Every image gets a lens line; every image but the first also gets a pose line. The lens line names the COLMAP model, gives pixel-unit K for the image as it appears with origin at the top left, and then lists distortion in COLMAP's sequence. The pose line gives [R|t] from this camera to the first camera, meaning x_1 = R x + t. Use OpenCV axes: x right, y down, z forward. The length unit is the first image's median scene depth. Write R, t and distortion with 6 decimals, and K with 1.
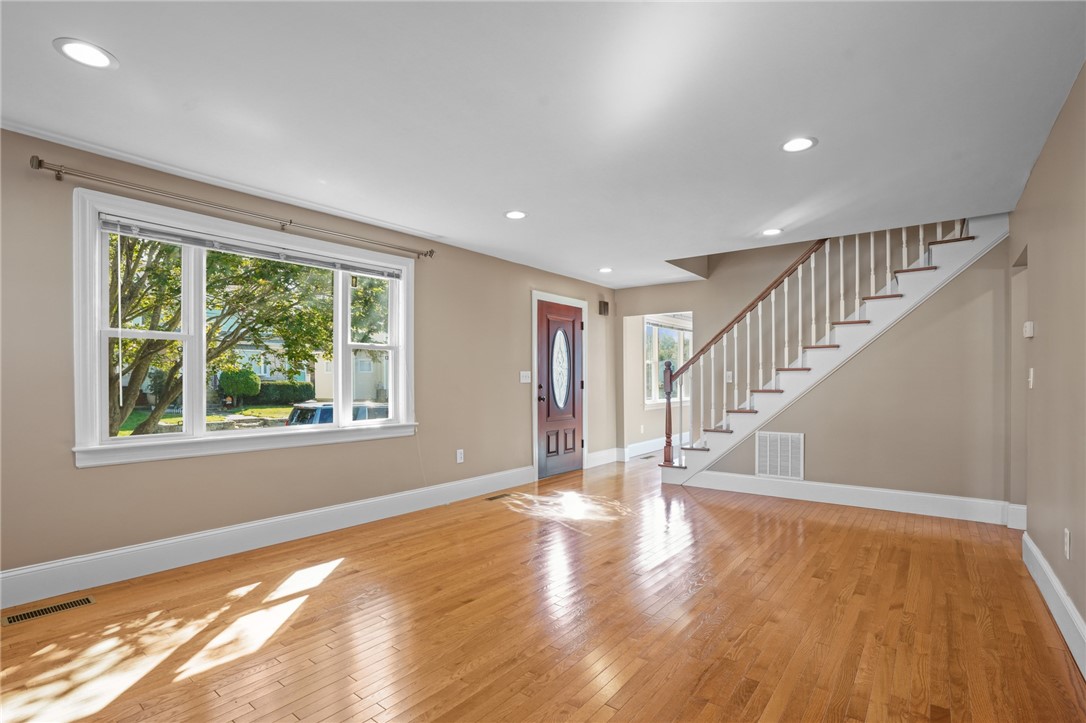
lens RADIAL K [[517.3, 0, 540.0], [0, 517.3, 381.2], [0, 0, 1]] dist [-0.060886, 0.010657]
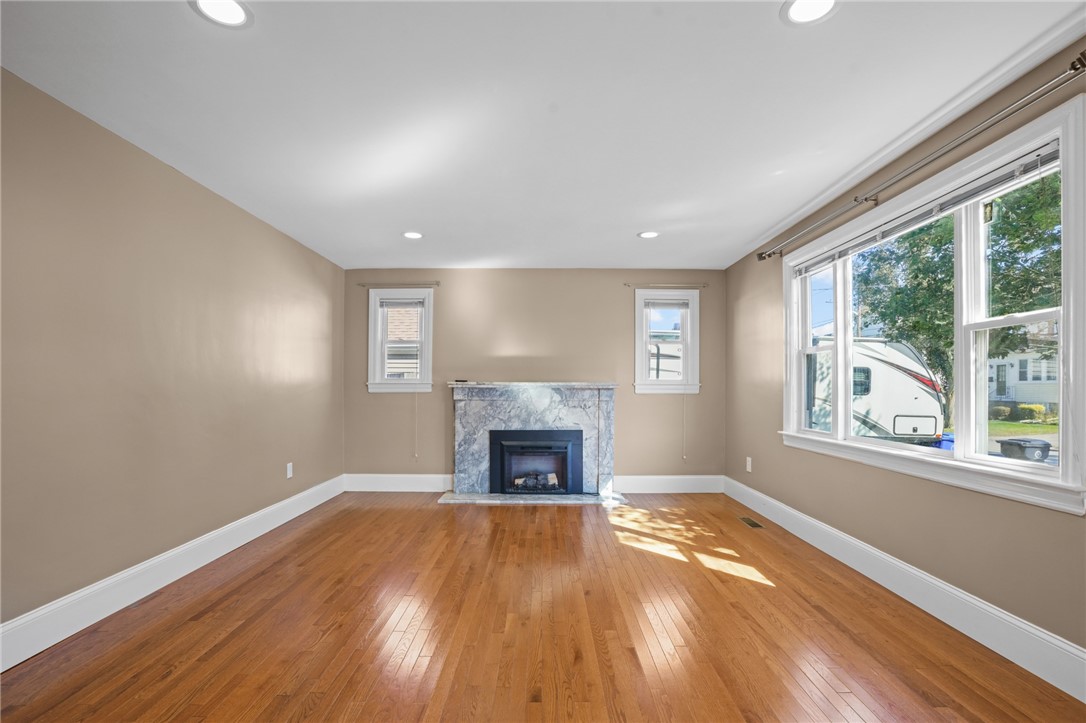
lens RADIAL K [[510.4, 0, 539.4], [0, 510.4, 388.2], [0, 0, 1]] dist [-0.058973, 0.027164]
pose [[-0.792448, 0.000570, -0.609939, 0.487809], [0.000058, 1.000000, 0.000860, 0.001300], [0.609939, 0.000646, -0.792448, 1.487894]]
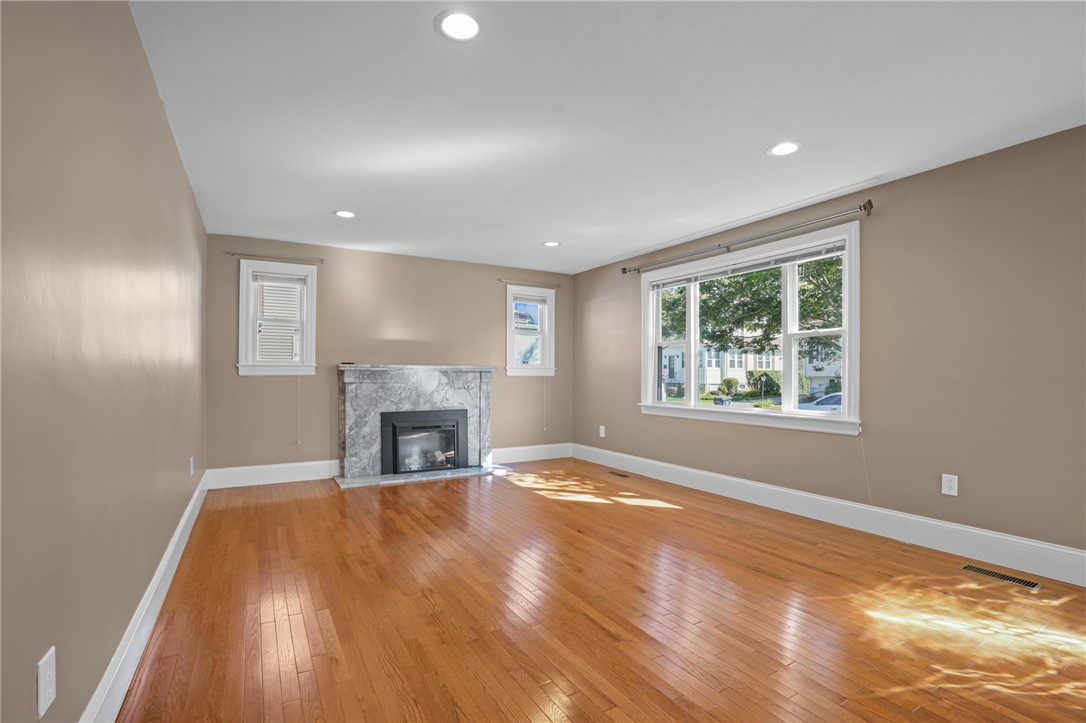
lens RADIAL K [[508.2, 0, 538.8], [0, 508.2, 375.9], [0, 0, 1]] dist [-0.057853, 0.026268]
pose [[-0.375496, 0.004757, -0.926812, 0.955780], [-0.002032, 0.999980, 0.005956, 0.008366], [0.926822, 0.004120, -0.375479, 1.174452]]
